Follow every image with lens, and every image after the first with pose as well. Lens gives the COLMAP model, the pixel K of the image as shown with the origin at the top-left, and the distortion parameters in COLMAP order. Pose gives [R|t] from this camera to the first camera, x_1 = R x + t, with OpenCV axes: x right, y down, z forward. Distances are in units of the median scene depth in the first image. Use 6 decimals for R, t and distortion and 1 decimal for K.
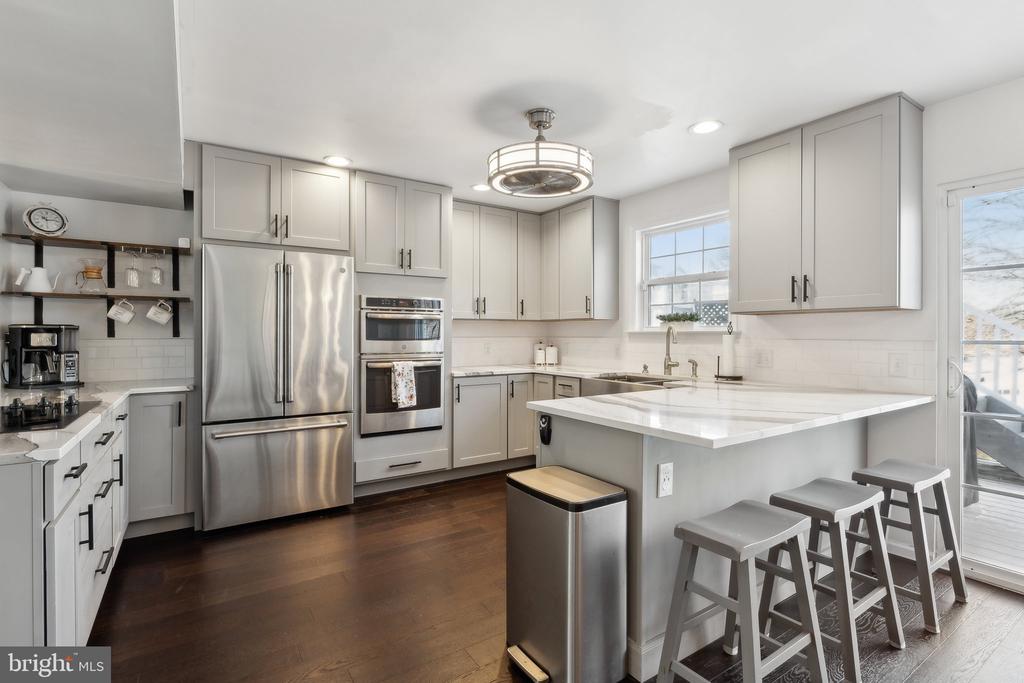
lens RADIAL K [[477.1, 0, 496.0], [0, 477.1, 337.5], [0, 0, 1]] dist [0.000343, 0.000108]
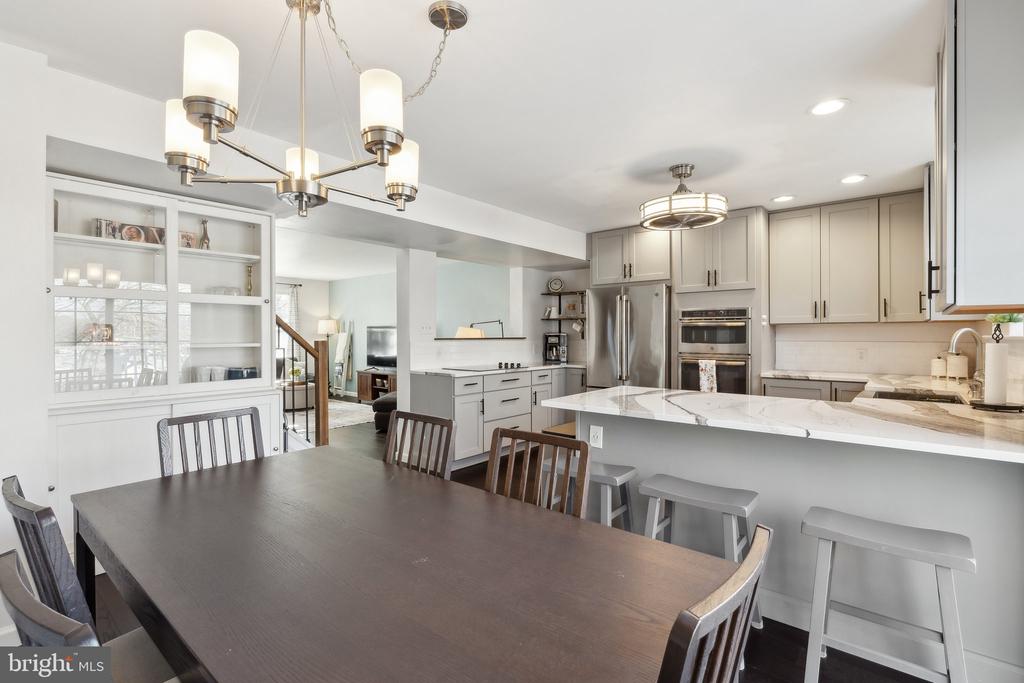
lens RADIAL K [[479.8, 0, 509.8], [0, 479.8, 331.8], [0, 0, 1]] dist [-0.001391, -0.000233]
pose [[0.293343, -0.005726, -0.955990, 0.778343], [-0.005920, 0.999952, -0.007806, -0.010107], [0.955989, 0.007949, 0.293295, 0.115723]]
